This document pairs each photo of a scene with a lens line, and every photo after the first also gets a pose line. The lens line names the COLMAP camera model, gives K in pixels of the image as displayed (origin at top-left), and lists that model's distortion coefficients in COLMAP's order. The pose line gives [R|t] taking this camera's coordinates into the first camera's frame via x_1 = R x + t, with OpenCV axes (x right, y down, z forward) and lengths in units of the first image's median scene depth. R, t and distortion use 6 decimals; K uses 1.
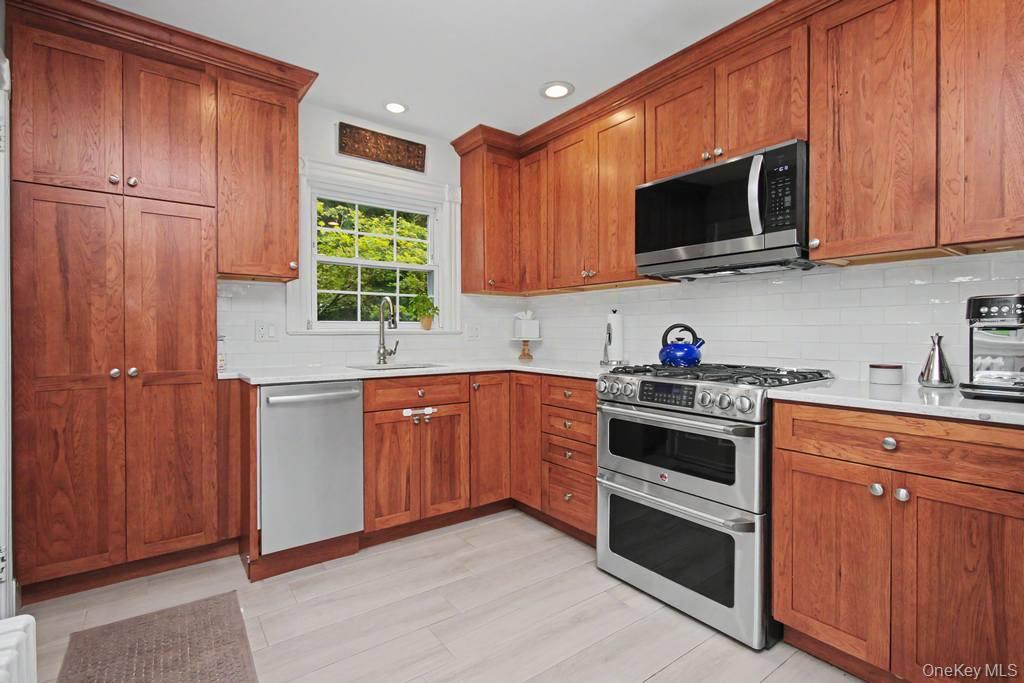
lens RADIAL K [[491.4, 0, 515.1], [0, 491.4, 334.9], [0, 0, 1]] dist [-0.000151, 0.000031]
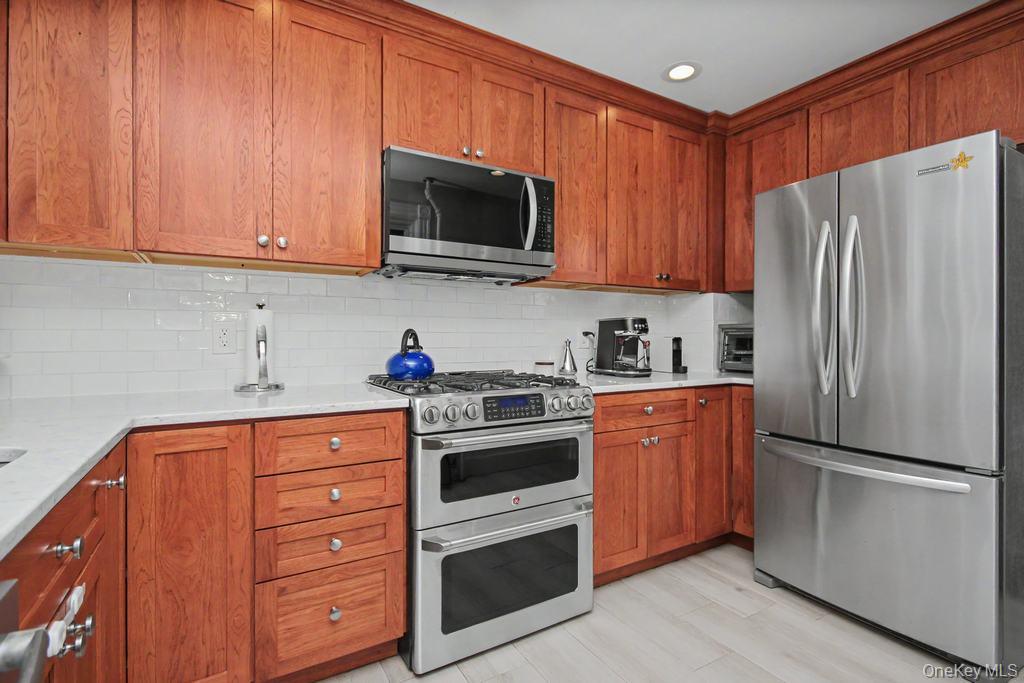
lens RADIAL K [[491.4, 0, 515.1], [0, 491.4, 334.9], [0, 0, 1]] dist [-0.000151, 0.000031]
pose [[0.097133, 0.001765, 0.995270, -0.602065], [0.003066, 0.999993, -0.002072, -0.011985], [-0.995267, 0.003253, 0.097127, 0.920214]]
